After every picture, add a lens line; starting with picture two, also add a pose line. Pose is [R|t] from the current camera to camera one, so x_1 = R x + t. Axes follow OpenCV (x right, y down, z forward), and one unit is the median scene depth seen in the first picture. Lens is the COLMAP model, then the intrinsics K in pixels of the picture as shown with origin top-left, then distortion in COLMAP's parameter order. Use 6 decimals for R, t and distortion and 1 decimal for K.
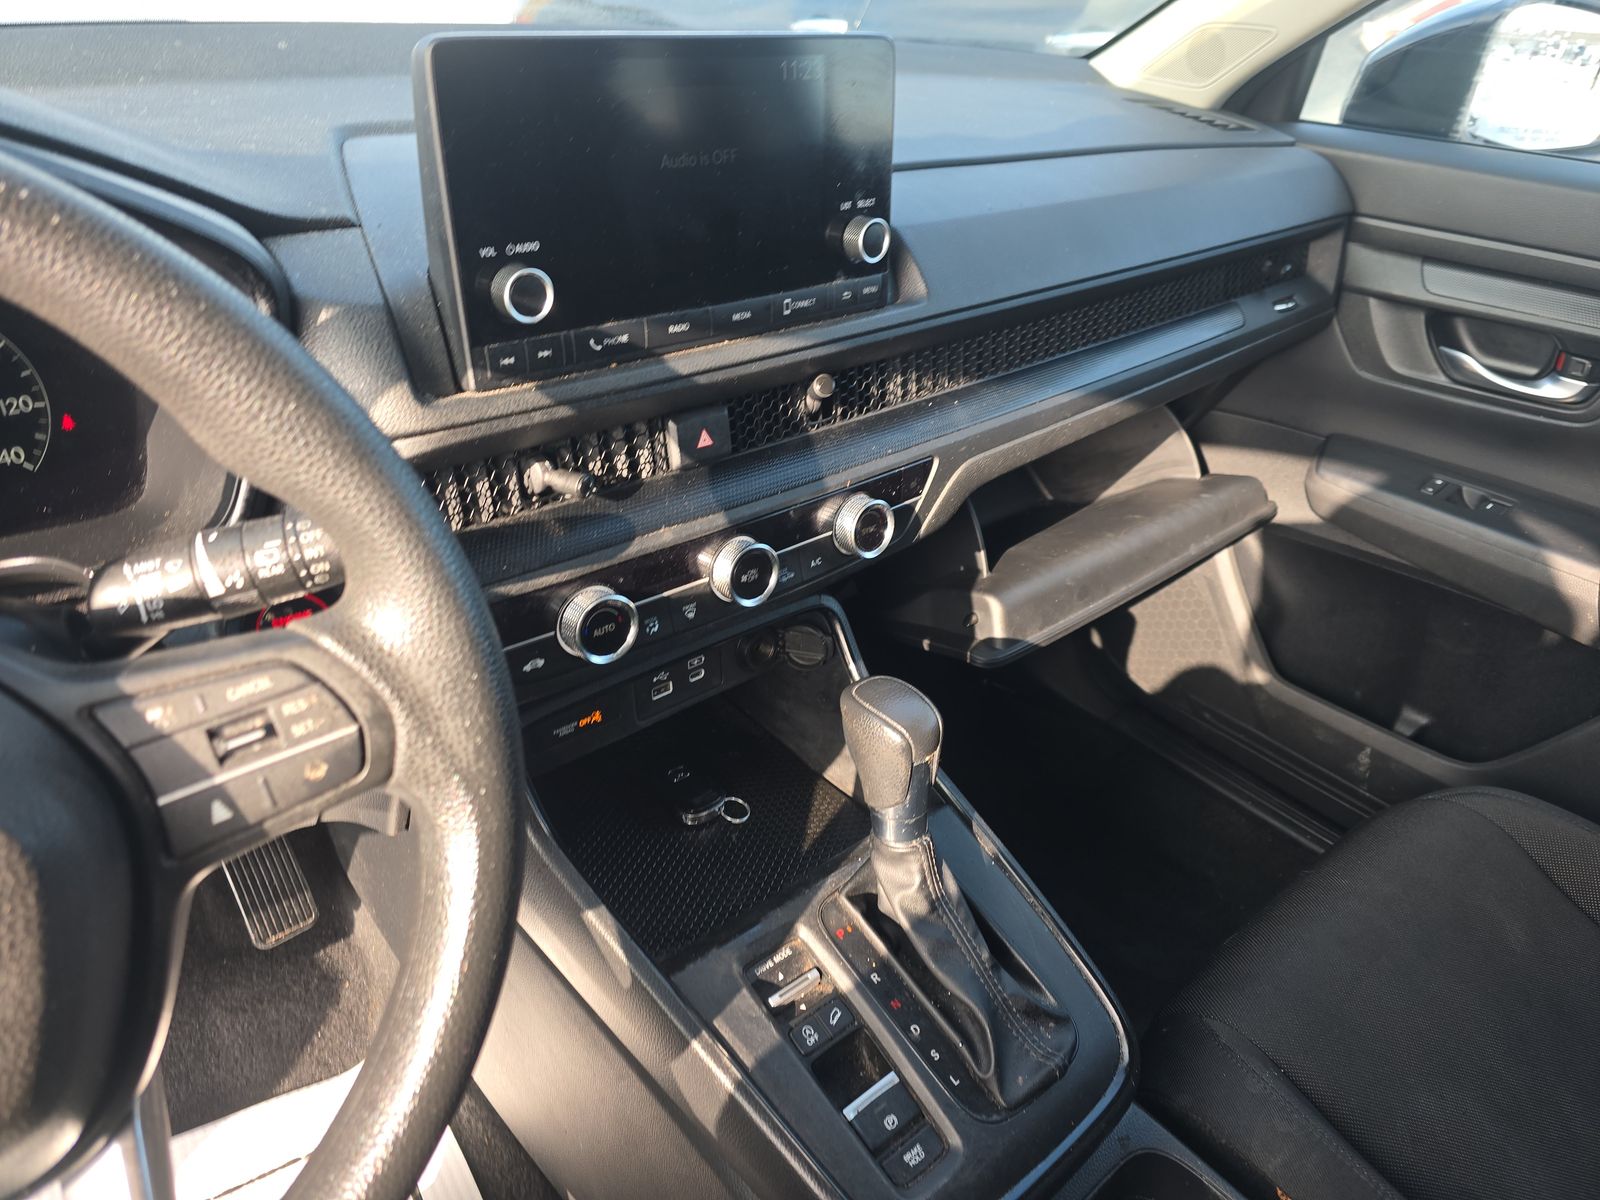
lens RADIAL K [[1052.9, 0, 759.9], [0, 1052.9, 600.7], [0, 0, 1]] dist [0.001988, -0.017712]
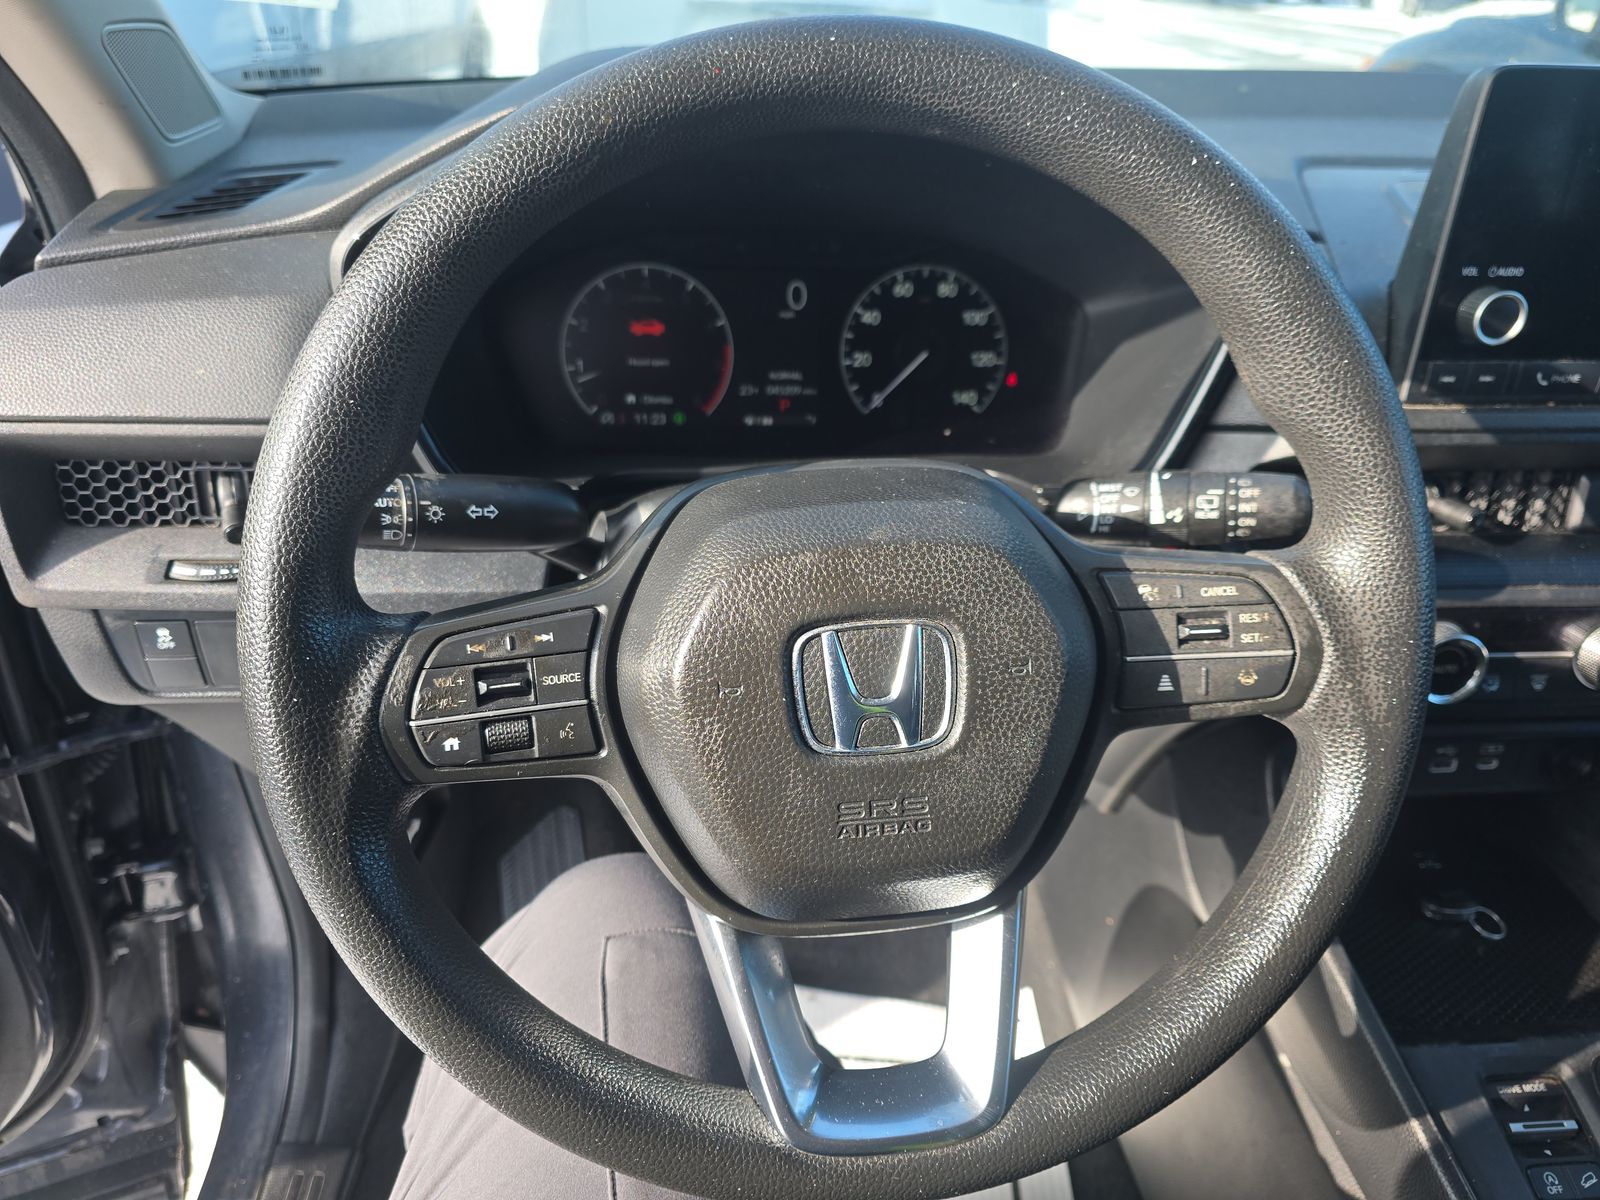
lens RADIAL K [[1052.9, 0, 759.9], [0, 1052.9, 600.7], [0, 0, 1]] dist [0.001988, -0.017712]
pose [[0.805167, 0.250586, -0.537506, -0.214654], [-0.281722, 0.959166, 0.025154, 0.170166], [0.521861, 0.131174, 0.842885, -0.212568]]
